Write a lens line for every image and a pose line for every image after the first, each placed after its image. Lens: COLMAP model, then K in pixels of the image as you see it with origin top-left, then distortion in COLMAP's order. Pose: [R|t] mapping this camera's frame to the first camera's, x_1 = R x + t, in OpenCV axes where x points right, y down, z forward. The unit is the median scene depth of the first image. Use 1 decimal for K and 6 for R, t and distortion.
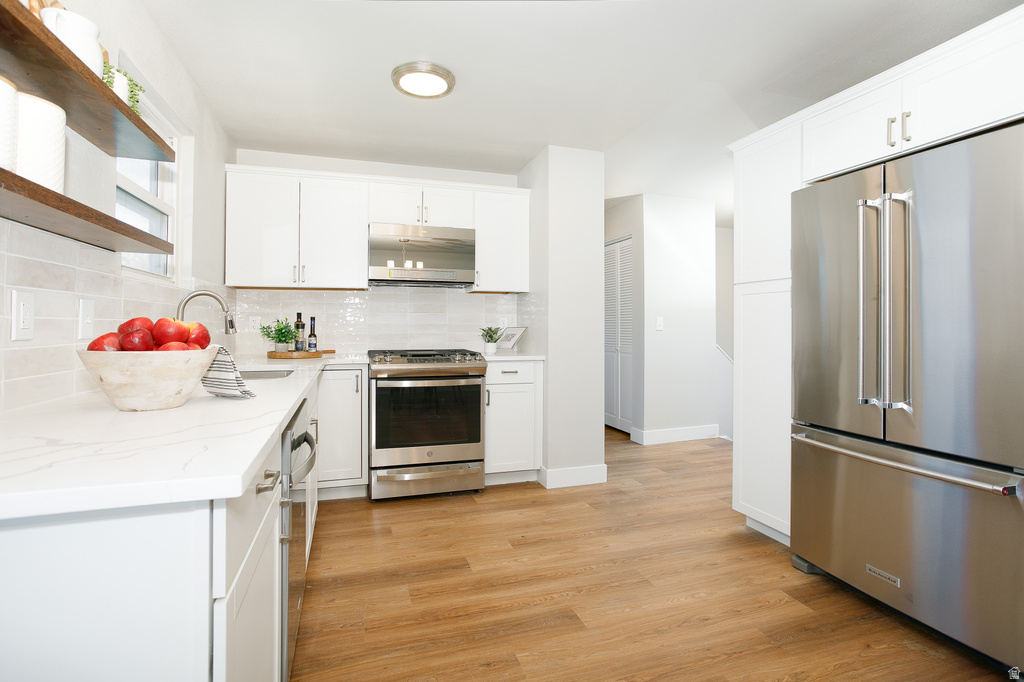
lens RADIAL K [[509.5, 0, 513.0], [0, 509.5, 319.7], [0, 0, 1]] dist [-0.047822, 0.021495]
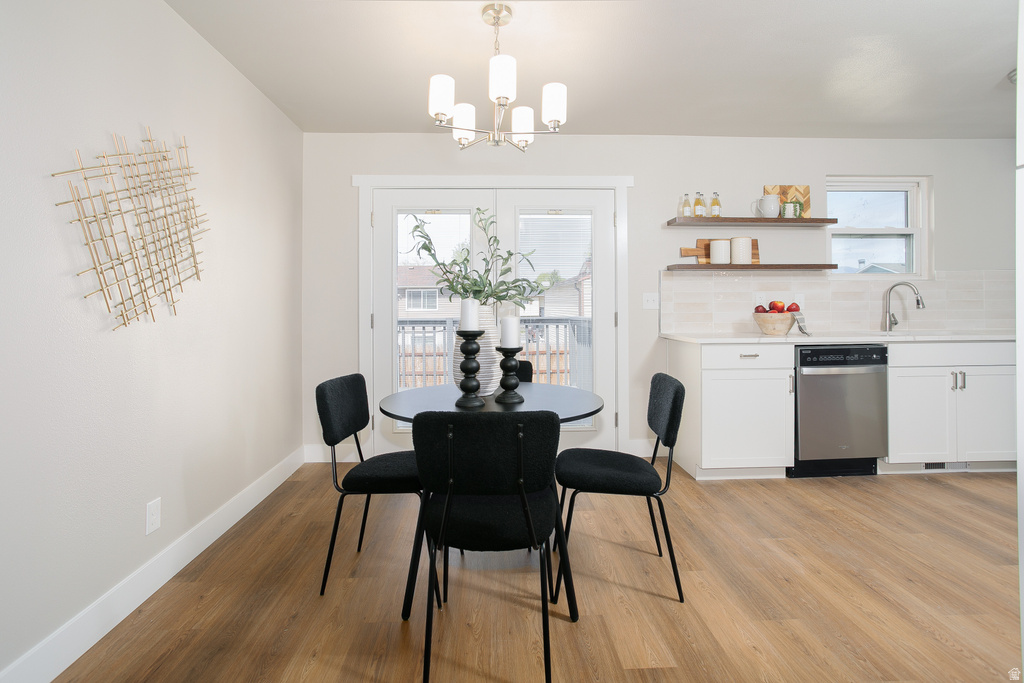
lens RADIAL K [[491.7, 0, 508.6], [0, 491.7, 298.0], [0, 0, 1]] dist [0.001488, 0.000845]
pose [[-0.262500, -0.010339, -0.964877, 1.386421], [0.011522, 0.999838, -0.013849, 0.001964], [0.964863, -0.014753, -0.262338, 0.198128]]
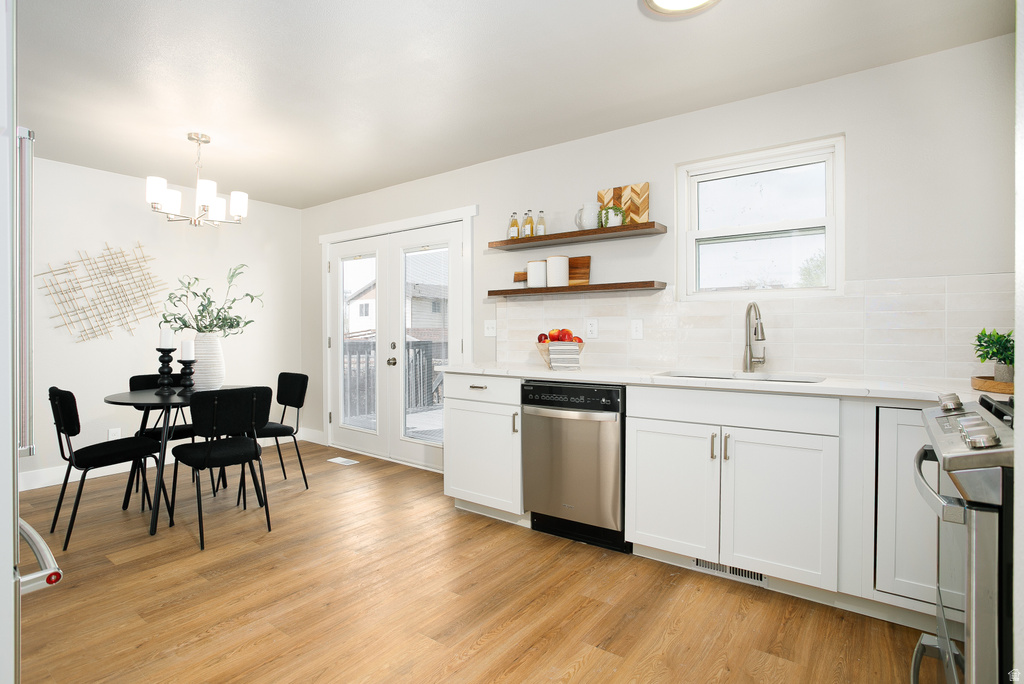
lens RADIAL K [[509.5, 0, 513.0], [0, 509.5, 320.7], [0, 0, 1]] dist [-0.047822, 0.021495]
pose [[-0.810982, -0.006652, -0.585033, 0.529759], [0.006299, 0.999778, -0.020099, 0.004261], [0.585037, -0.019985, -0.810760, 1.745051]]
